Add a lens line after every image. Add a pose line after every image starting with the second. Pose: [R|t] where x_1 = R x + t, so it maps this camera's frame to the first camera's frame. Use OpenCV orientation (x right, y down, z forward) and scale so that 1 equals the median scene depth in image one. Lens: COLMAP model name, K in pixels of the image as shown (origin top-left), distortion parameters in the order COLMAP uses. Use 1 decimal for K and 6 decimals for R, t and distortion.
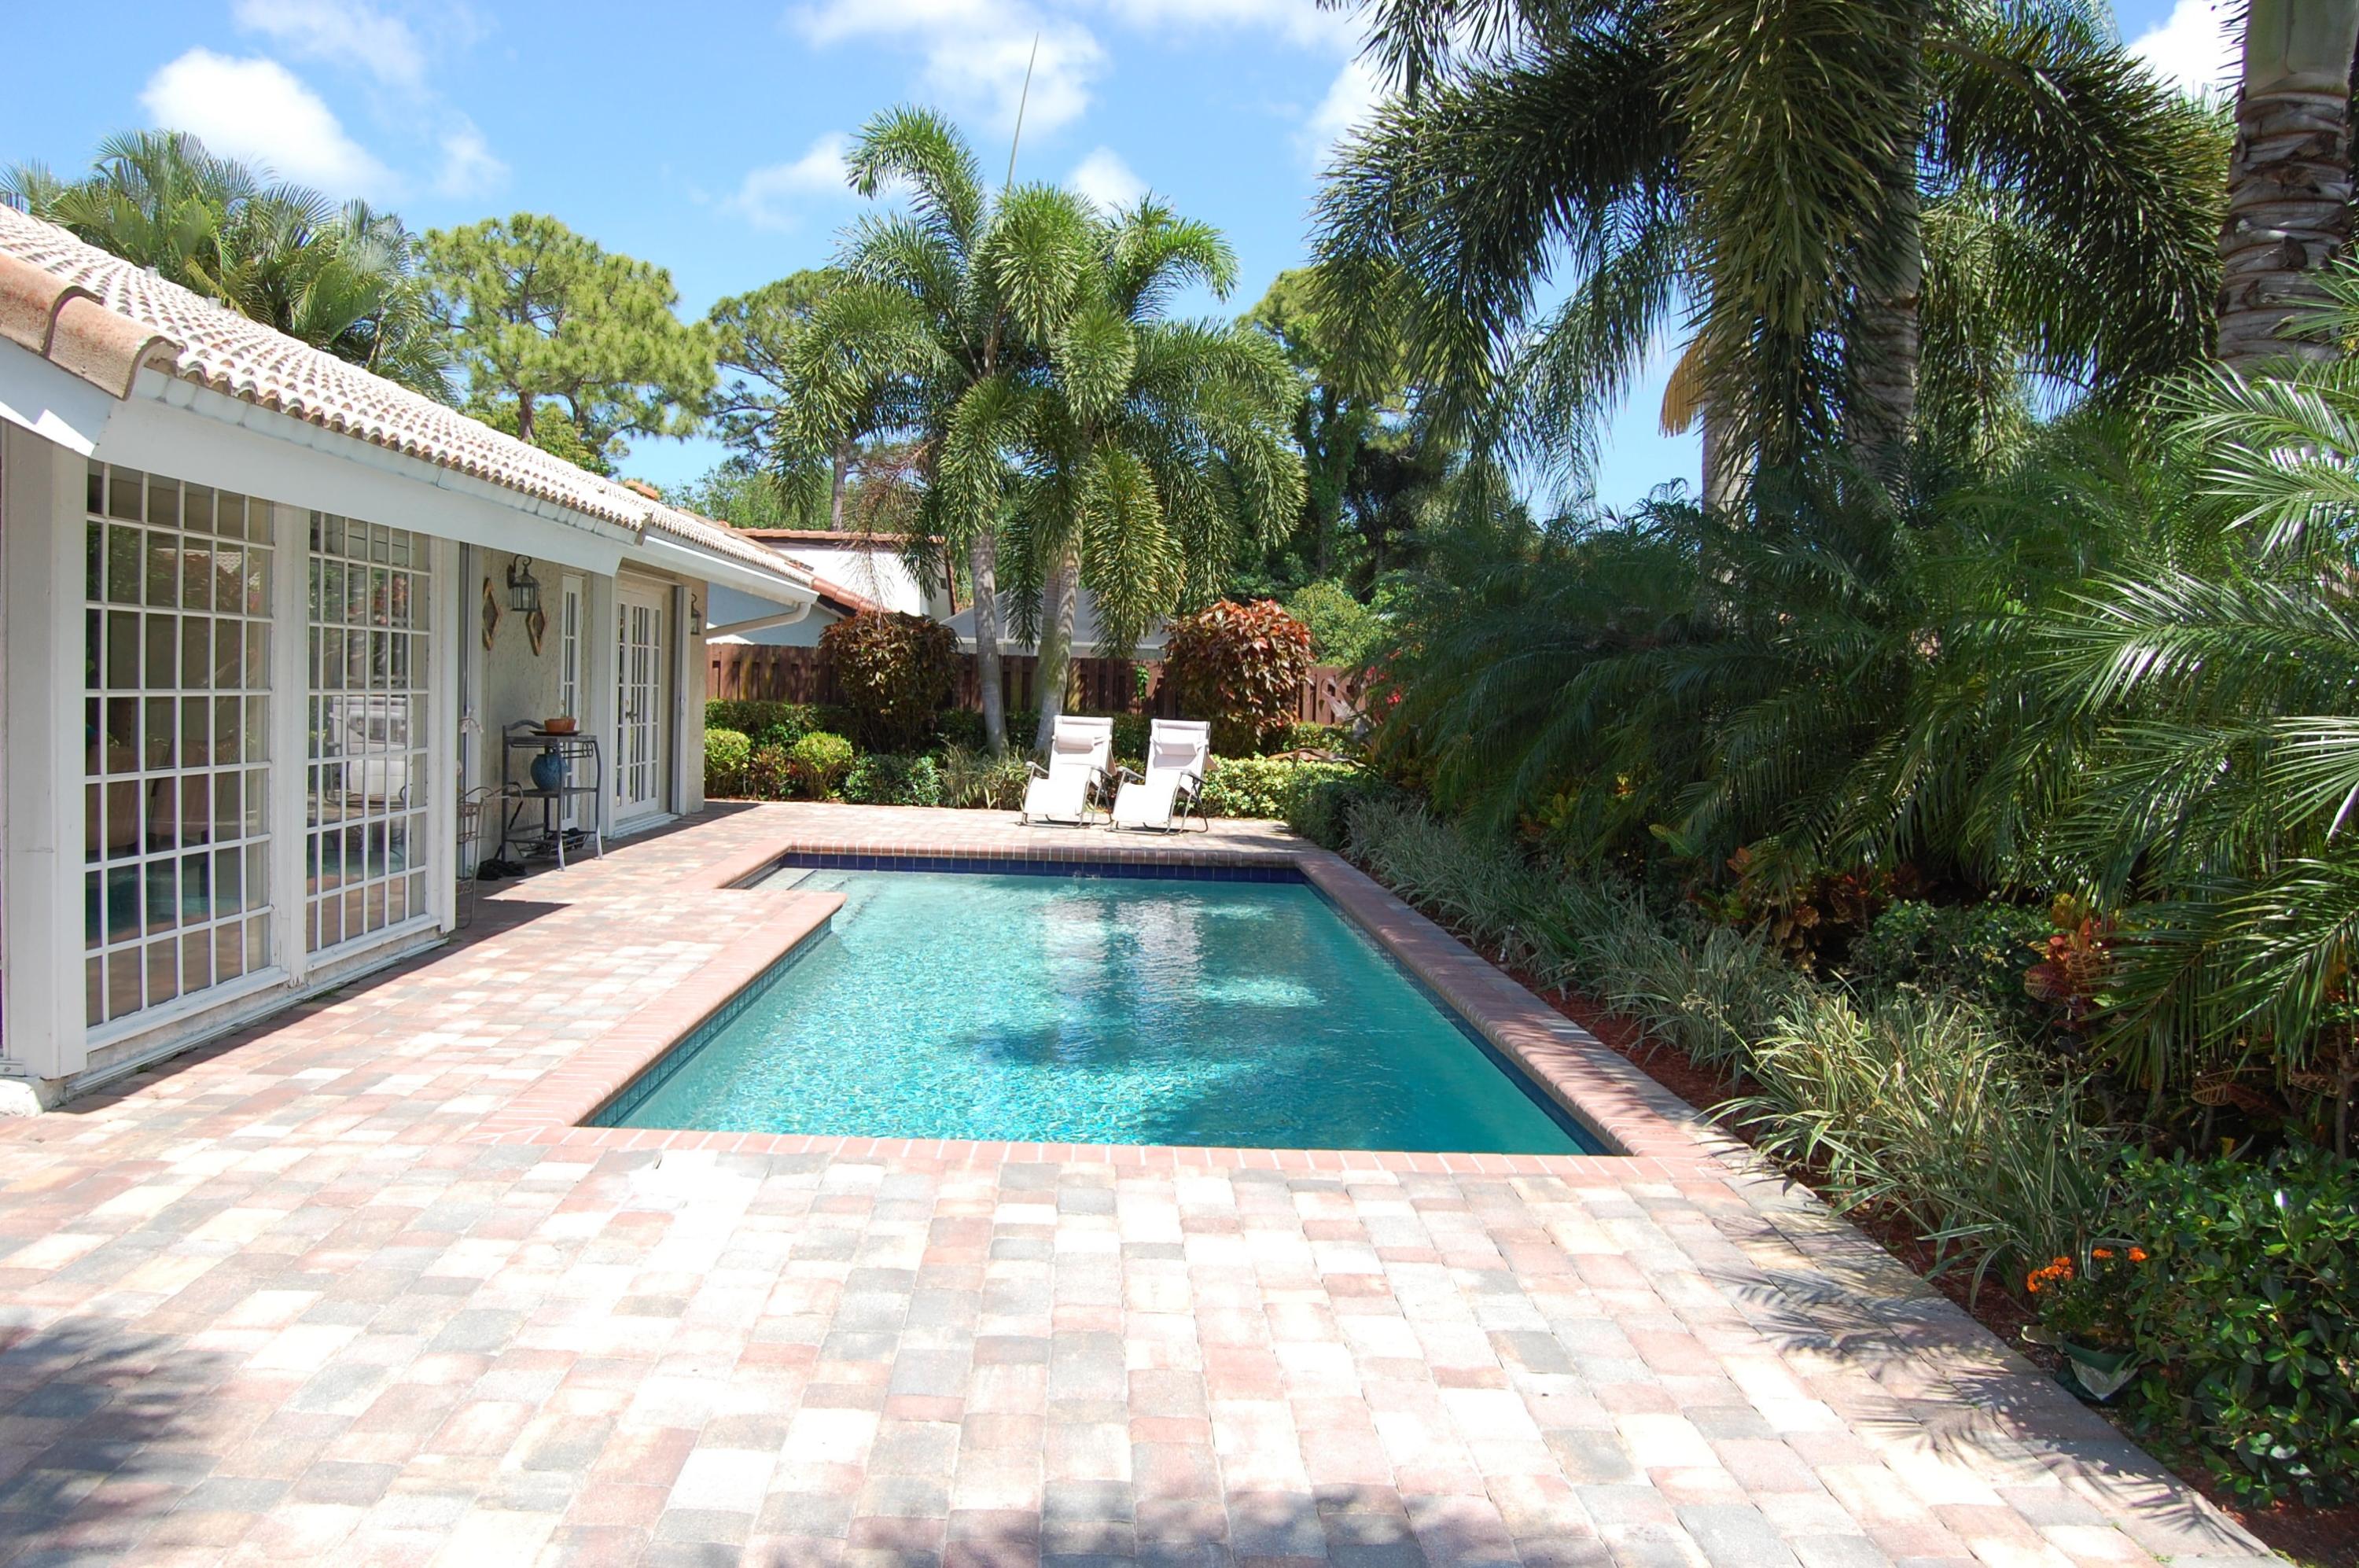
lens RADIAL K [[1878.3, 0, 1185.0], [0, 1878.3, 774.1], [0, 0, 1]] dist [-0.080861, 0.013082]
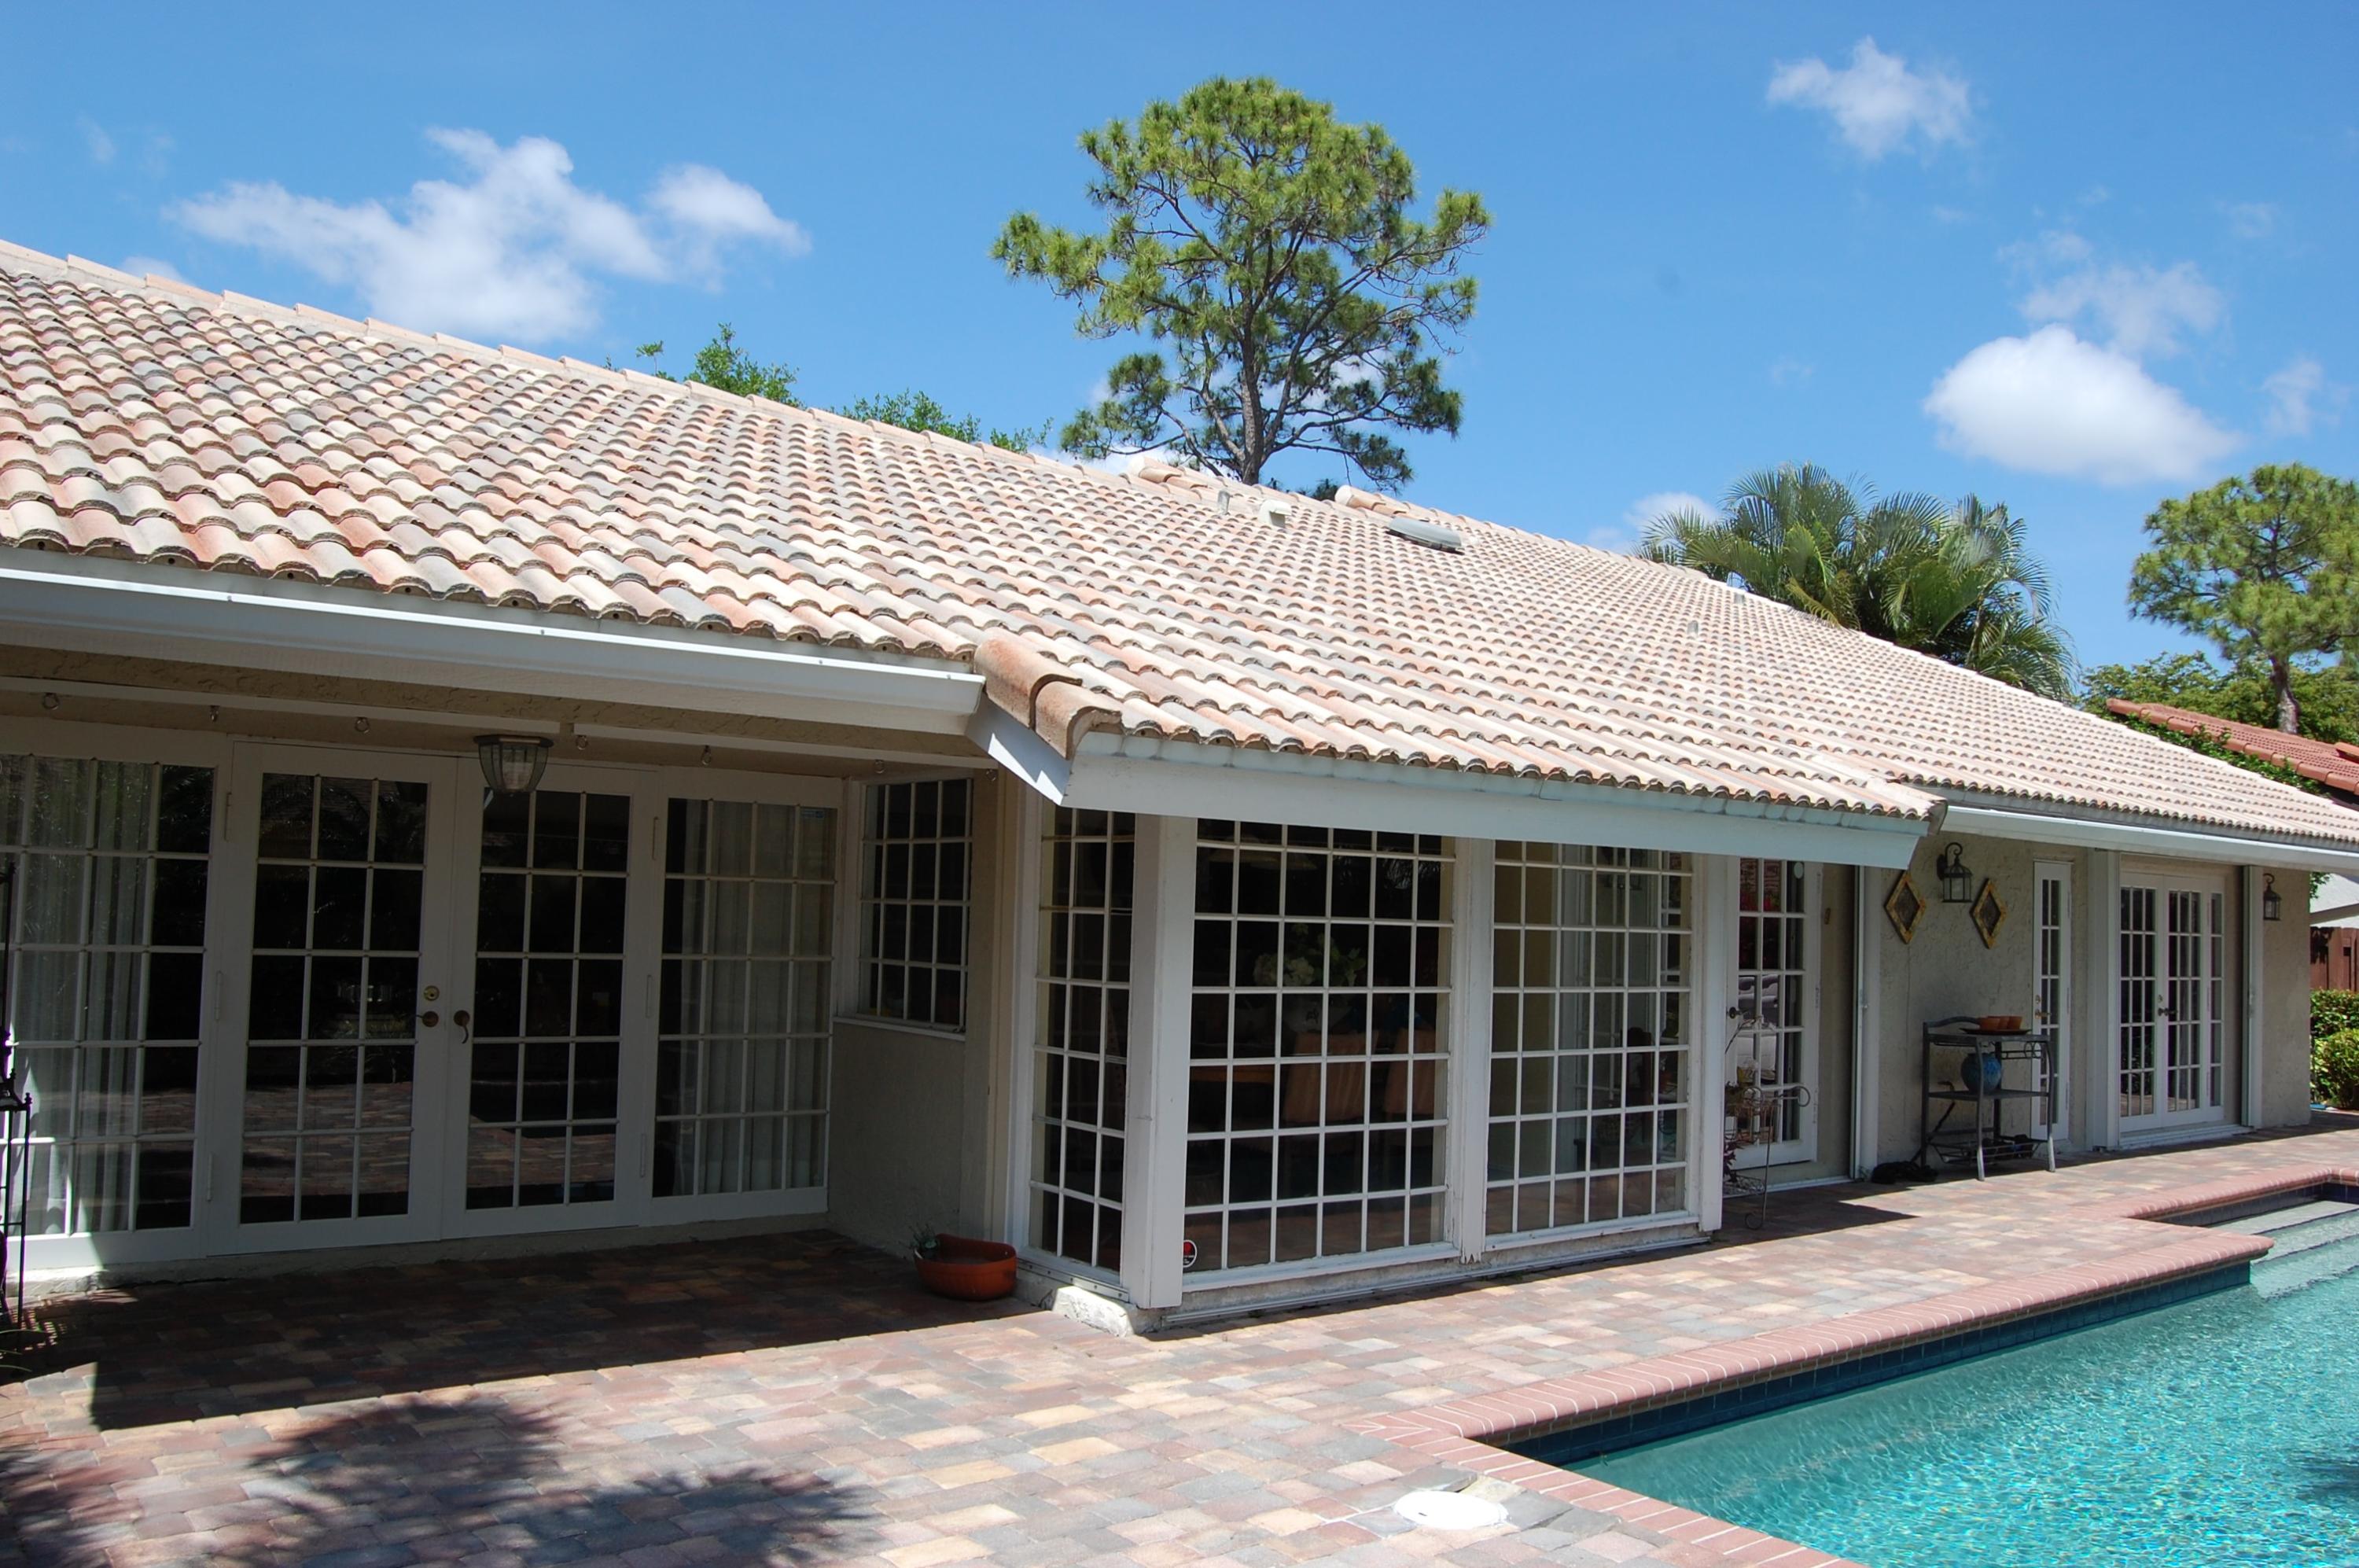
lens RADIAL K [[1878.3, 0, 1181.4], [0, 1878.3, 799.9], [0, 0, 1]] dist [-0.080861, 0.013082]
pose [[0.578839, -0.066160, -0.812754, 0.129708], [-0.046851, 0.992358, -0.114147, -0.008584], [0.814095, 0.104152, 0.571316, 0.082989]]
